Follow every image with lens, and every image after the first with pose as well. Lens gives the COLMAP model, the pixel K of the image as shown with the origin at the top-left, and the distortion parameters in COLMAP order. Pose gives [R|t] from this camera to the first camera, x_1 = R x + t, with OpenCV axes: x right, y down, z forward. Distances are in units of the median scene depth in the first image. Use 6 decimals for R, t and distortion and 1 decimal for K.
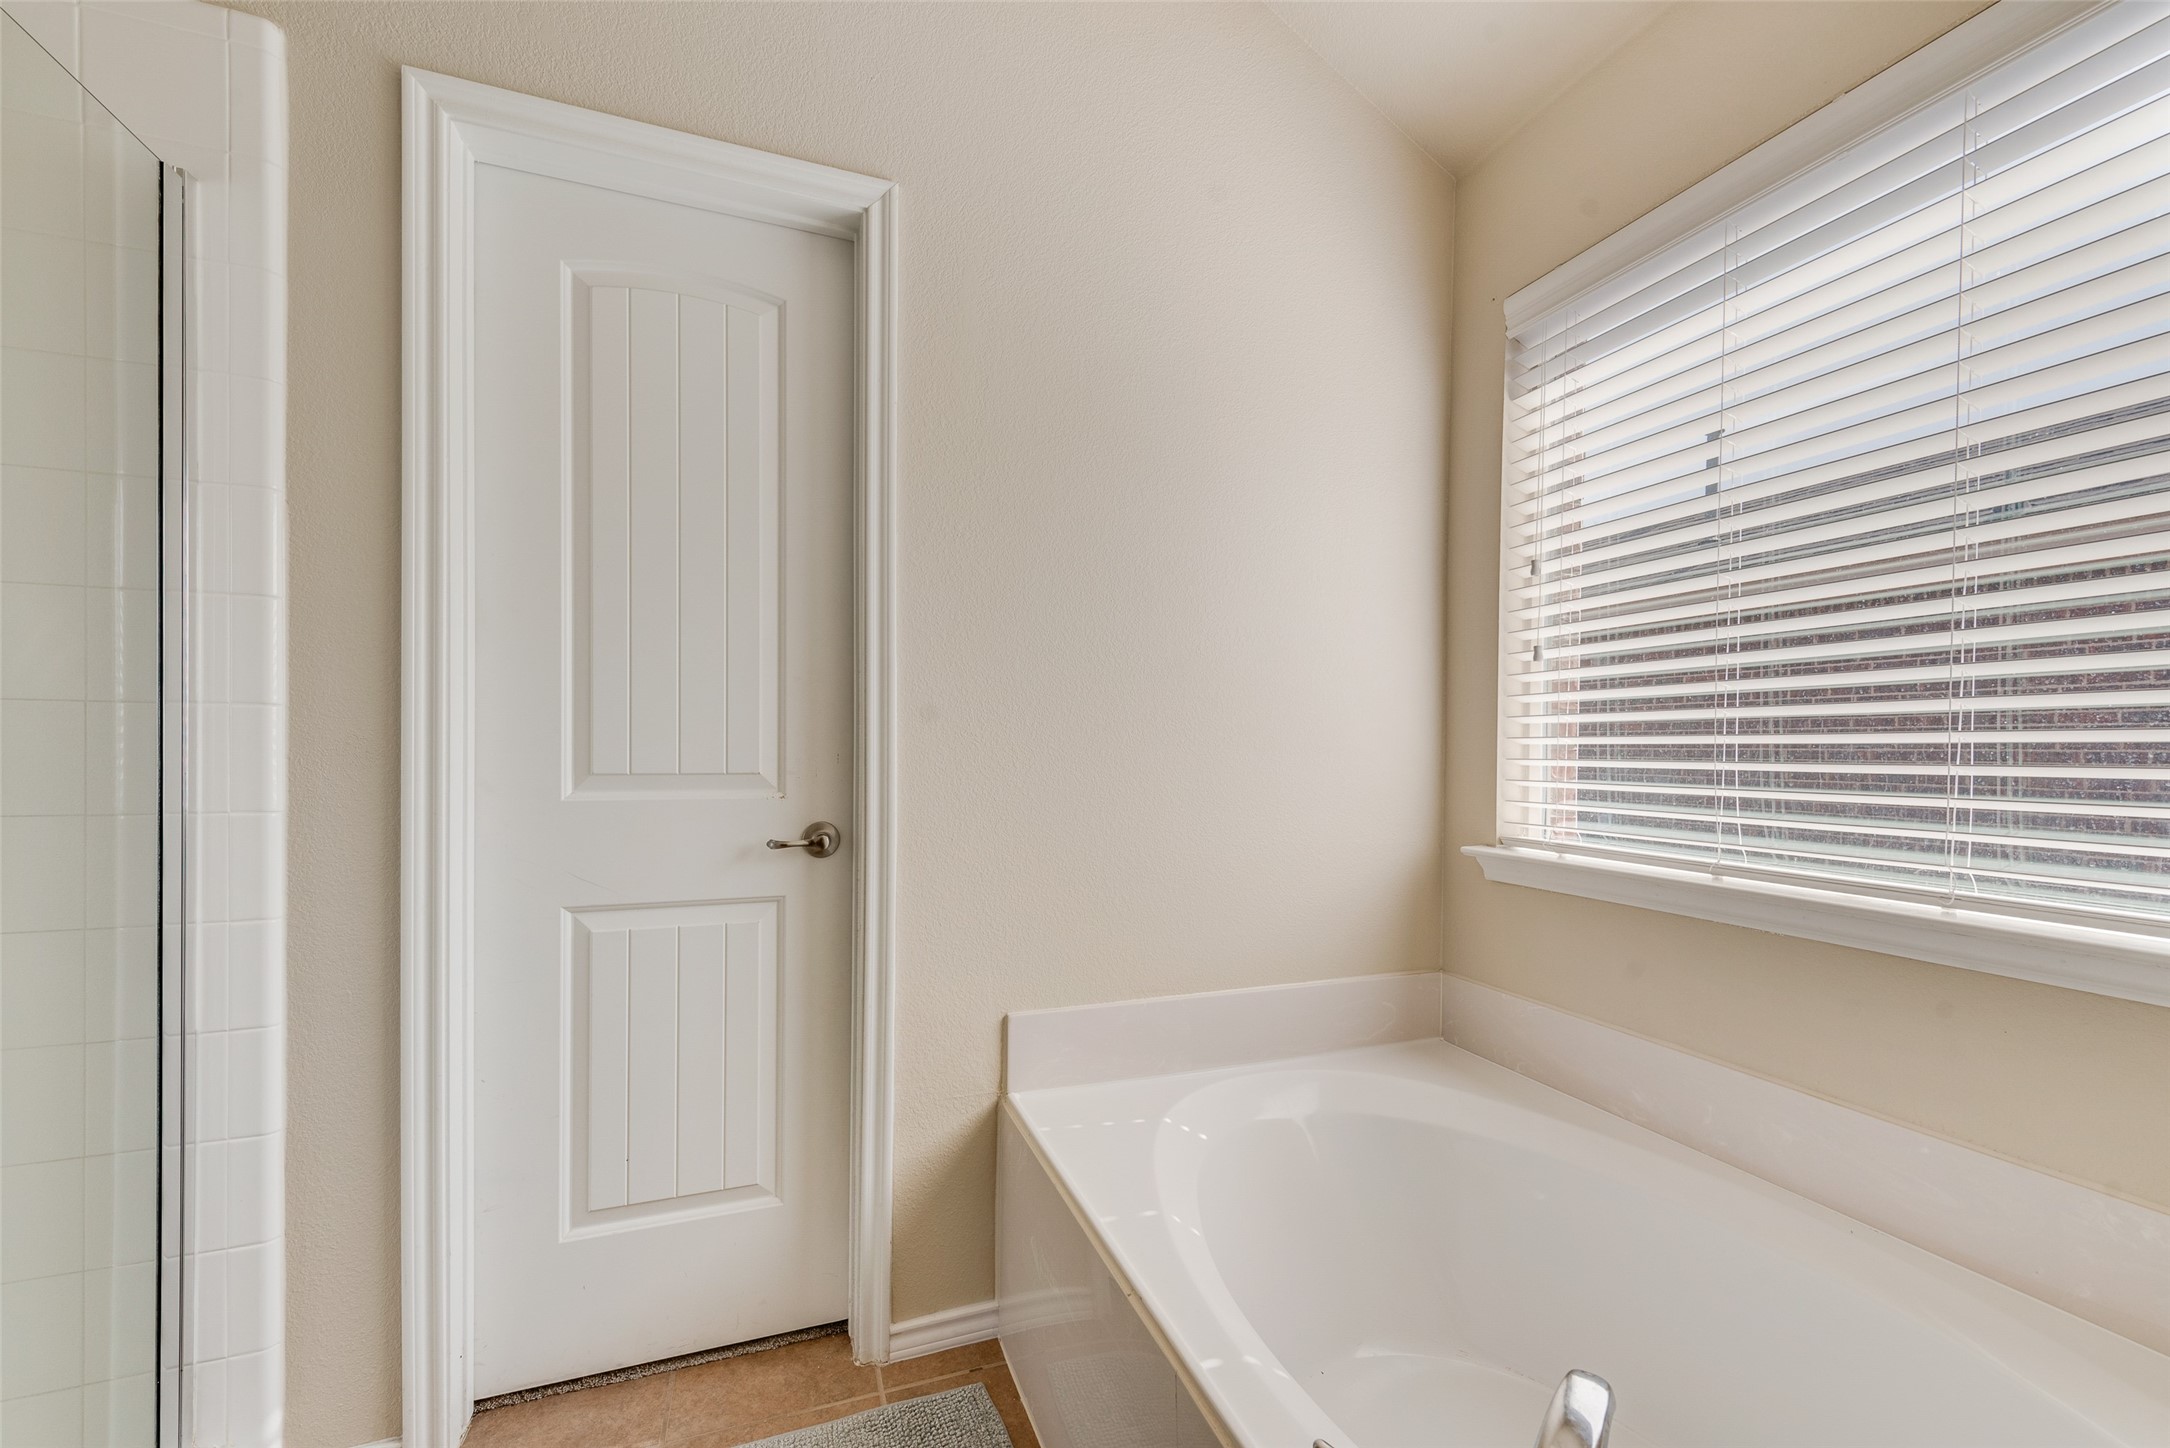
lens RADIAL K [[857.7, 0, 1103.2], [0, 857.7, 754.9], [0, 0, 1]] dist [0.011062, -0.003269]
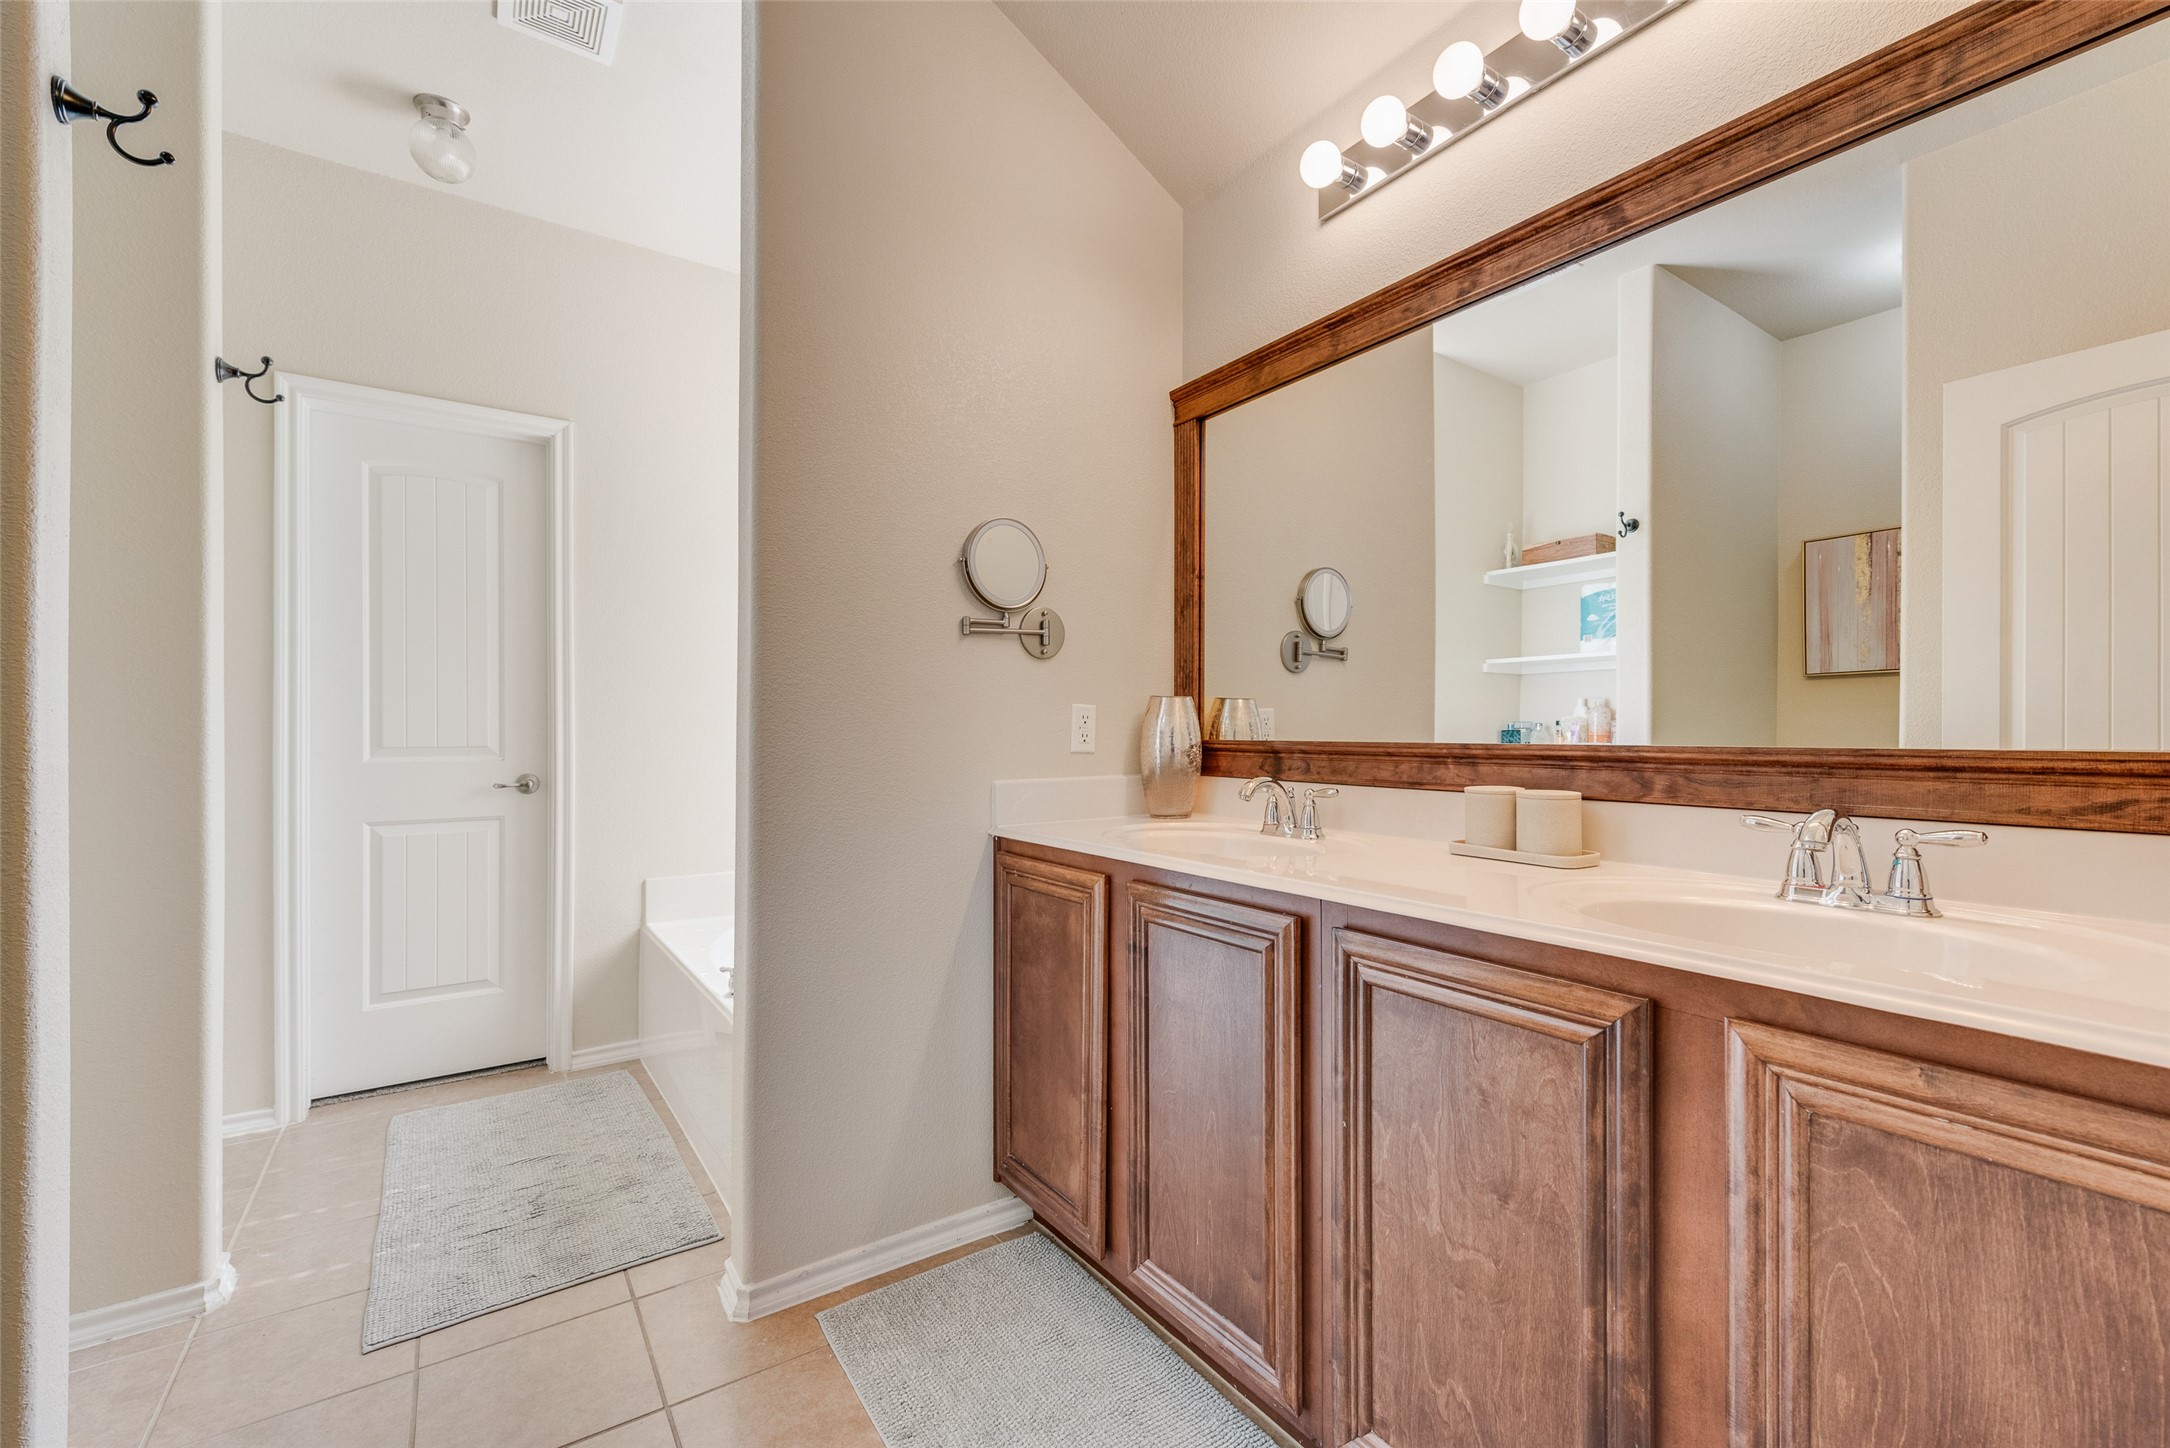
lens RADIAL K [[857.7, 0, 1063.8], [0, 857.7, 727.2], [0, 0, 1]] dist [0.011062, -0.003269]
pose [[0.967601, -0.007768, 0.252366, 0.318412], [0.008991, 0.999953, -0.003693, -0.000452], [-0.252326, 0.005842, 0.967625, -1.077984]]
